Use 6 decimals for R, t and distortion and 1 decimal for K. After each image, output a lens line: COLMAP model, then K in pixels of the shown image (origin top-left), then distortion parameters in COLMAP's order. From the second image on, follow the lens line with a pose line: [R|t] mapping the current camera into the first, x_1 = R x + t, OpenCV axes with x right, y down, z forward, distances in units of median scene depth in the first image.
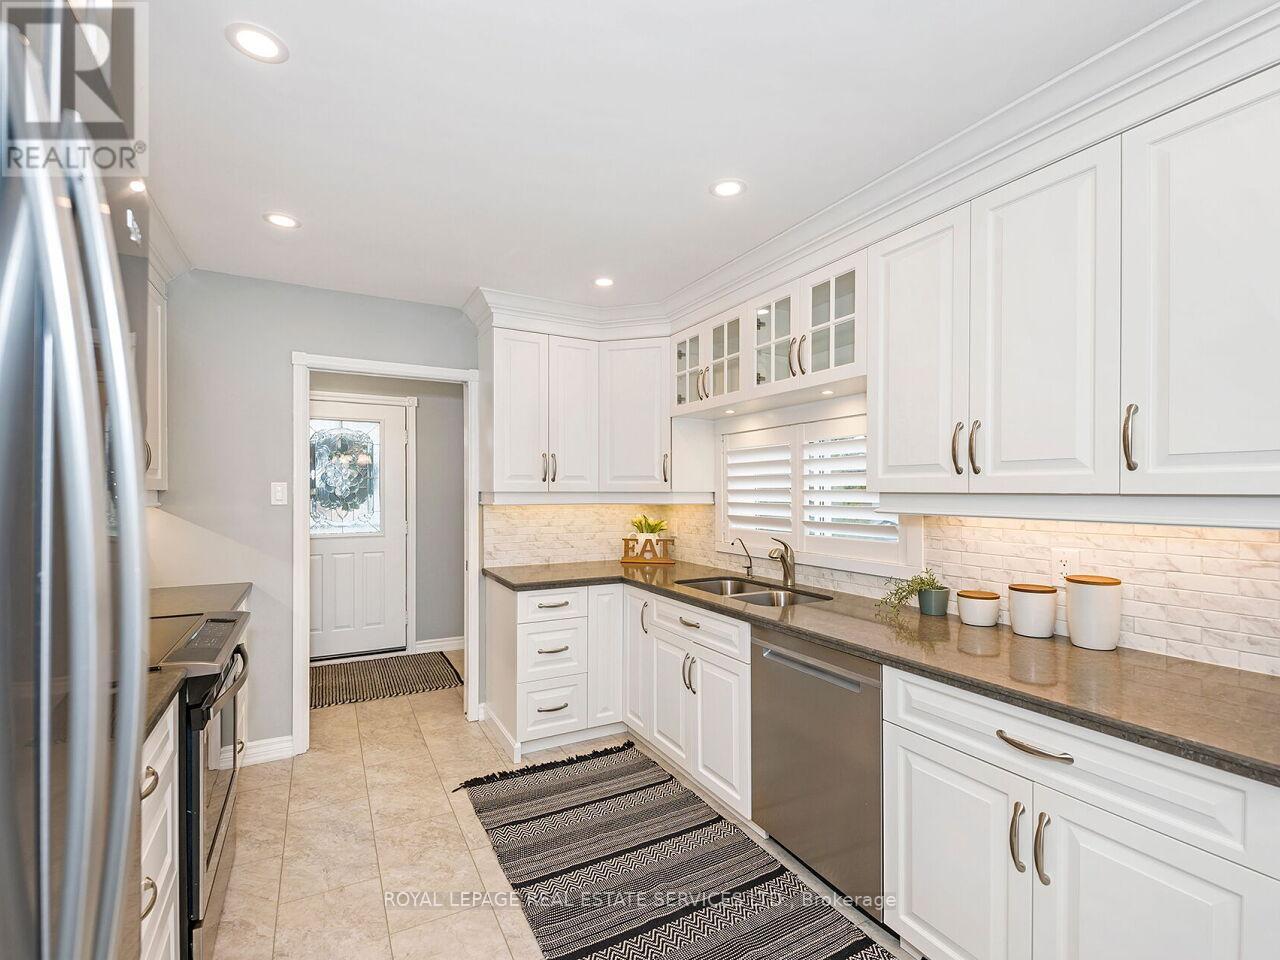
lens RADIAL K [[566.0, 0, 640.6], [0, 566.0, 492.3], [0, 0, 1]] dist [0.000522, -0.000340]
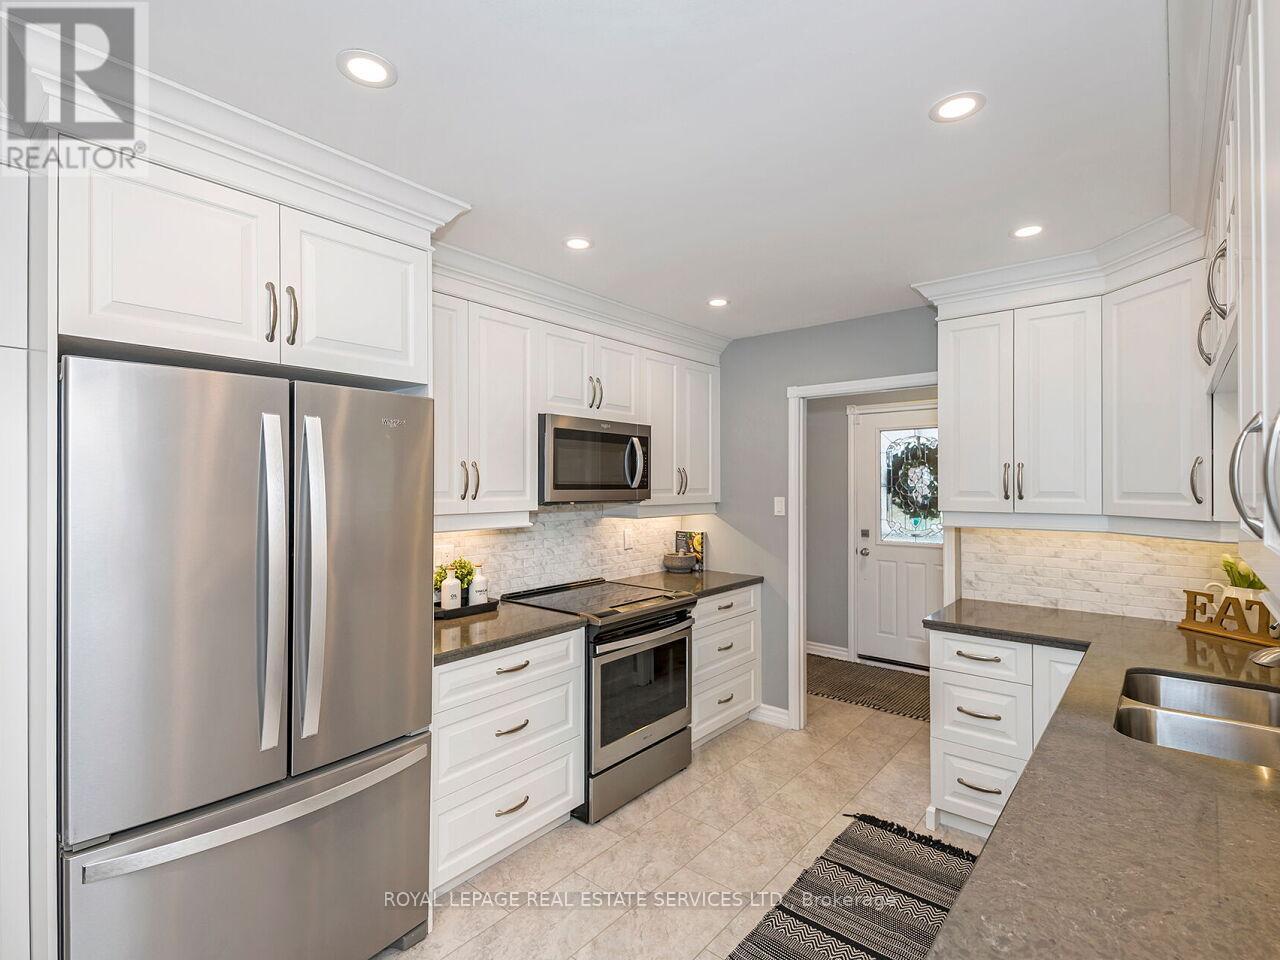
lens RADIAL K [[625.0, 0, 640.0], [0, 625.0, 480.0], [0, 0, 1]] dist [0.000855, -0.000079]
pose [[0.361554, -0.009072, -0.932307, 0.479153], [0.000466, 0.999954, -0.009549, -0.040321], [0.932351, 0.003019, 0.361542, 0.228299]]
